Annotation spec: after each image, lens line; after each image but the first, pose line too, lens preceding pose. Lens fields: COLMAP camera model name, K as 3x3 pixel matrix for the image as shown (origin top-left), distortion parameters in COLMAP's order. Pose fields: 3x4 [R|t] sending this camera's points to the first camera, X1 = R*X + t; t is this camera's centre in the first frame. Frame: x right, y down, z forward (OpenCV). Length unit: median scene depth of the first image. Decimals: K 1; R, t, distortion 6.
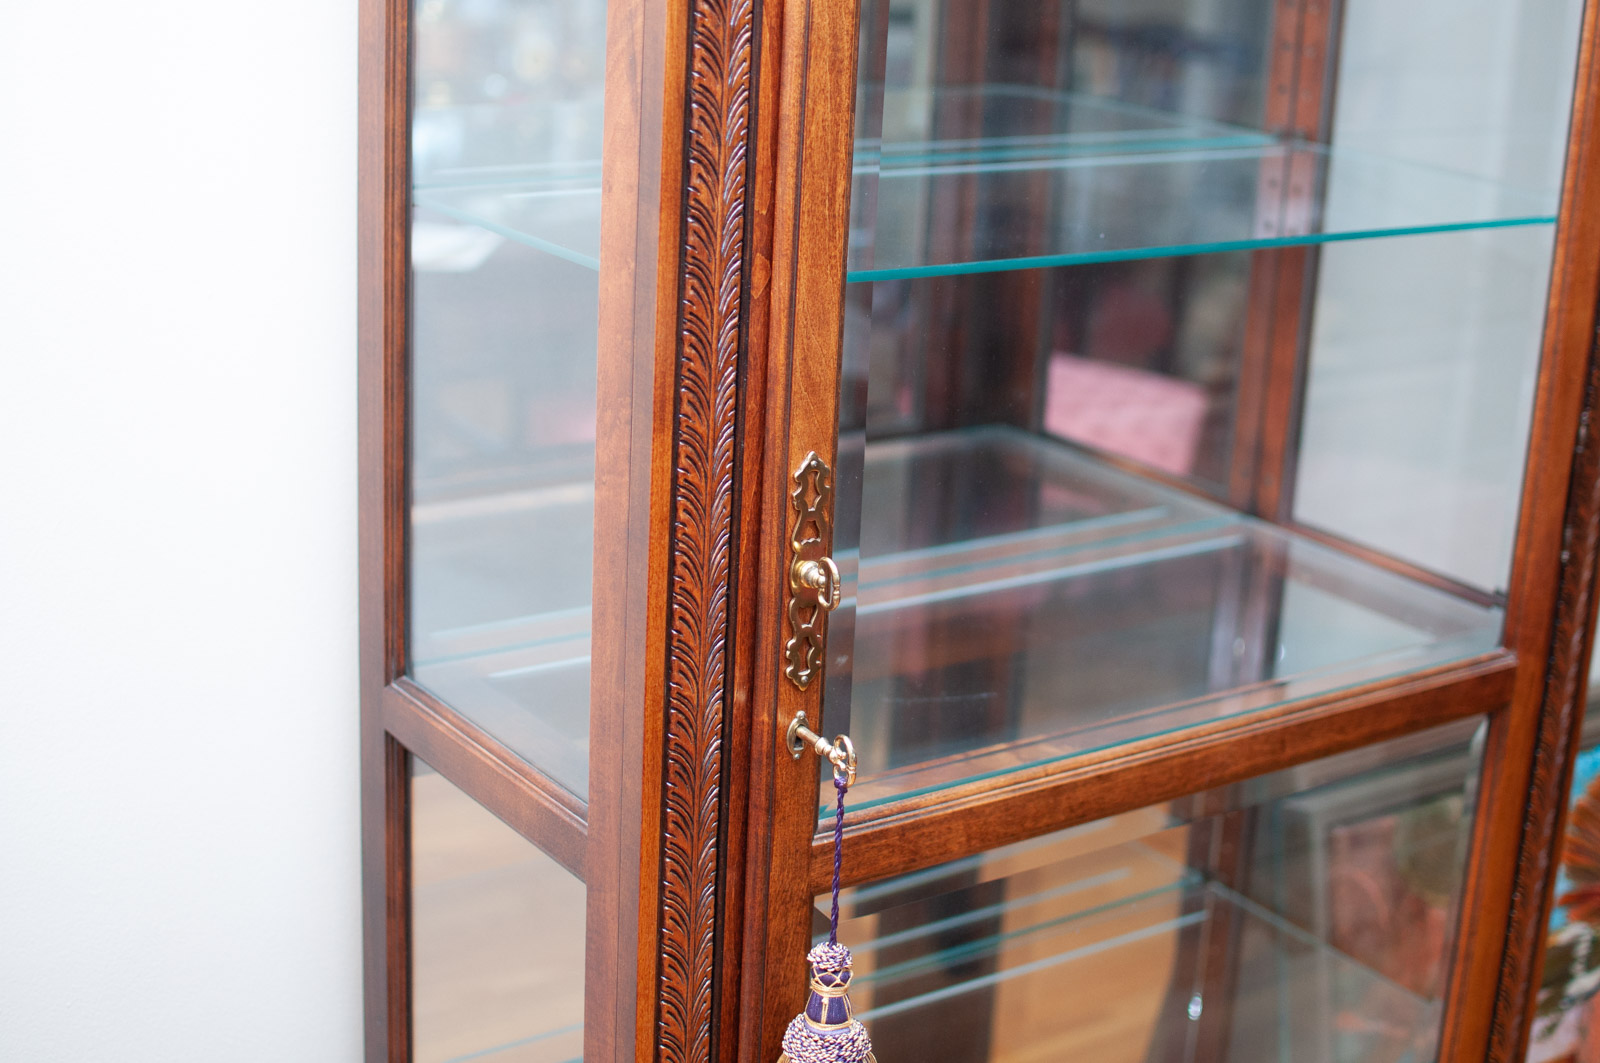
lens RADIAL K [[2473.0, 0, 800.0], [0, 2473.0, 531.5], [0, 0, 1]] dist [-0.186475, 0.139105]
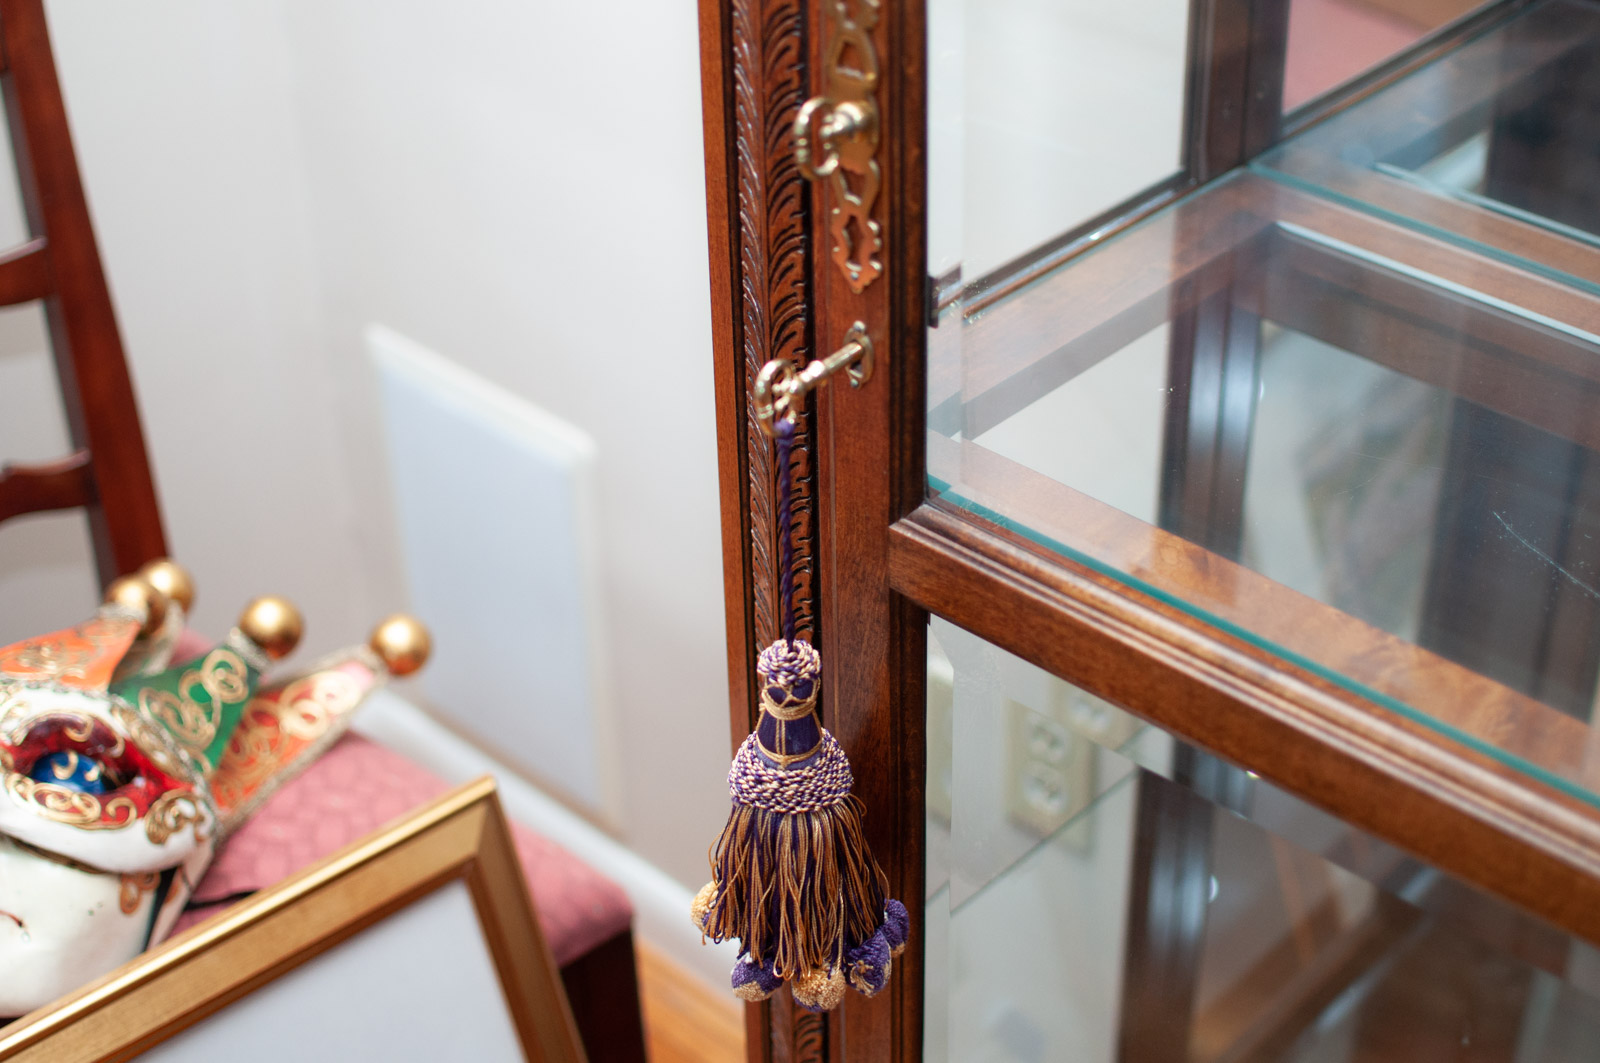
lens RADIAL K [[2473.0, 0, 800.0], [0, 2473.0, 531.5], [0, 0, 1]] dist [-0.186475, 0.139105]
pose [[0.203871, 0.494759, -0.844778, 0.564180], [-0.264003, 0.858717, 0.439211, -0.160623], [0.942729, 0.133482, 0.305686, 0.753668]]
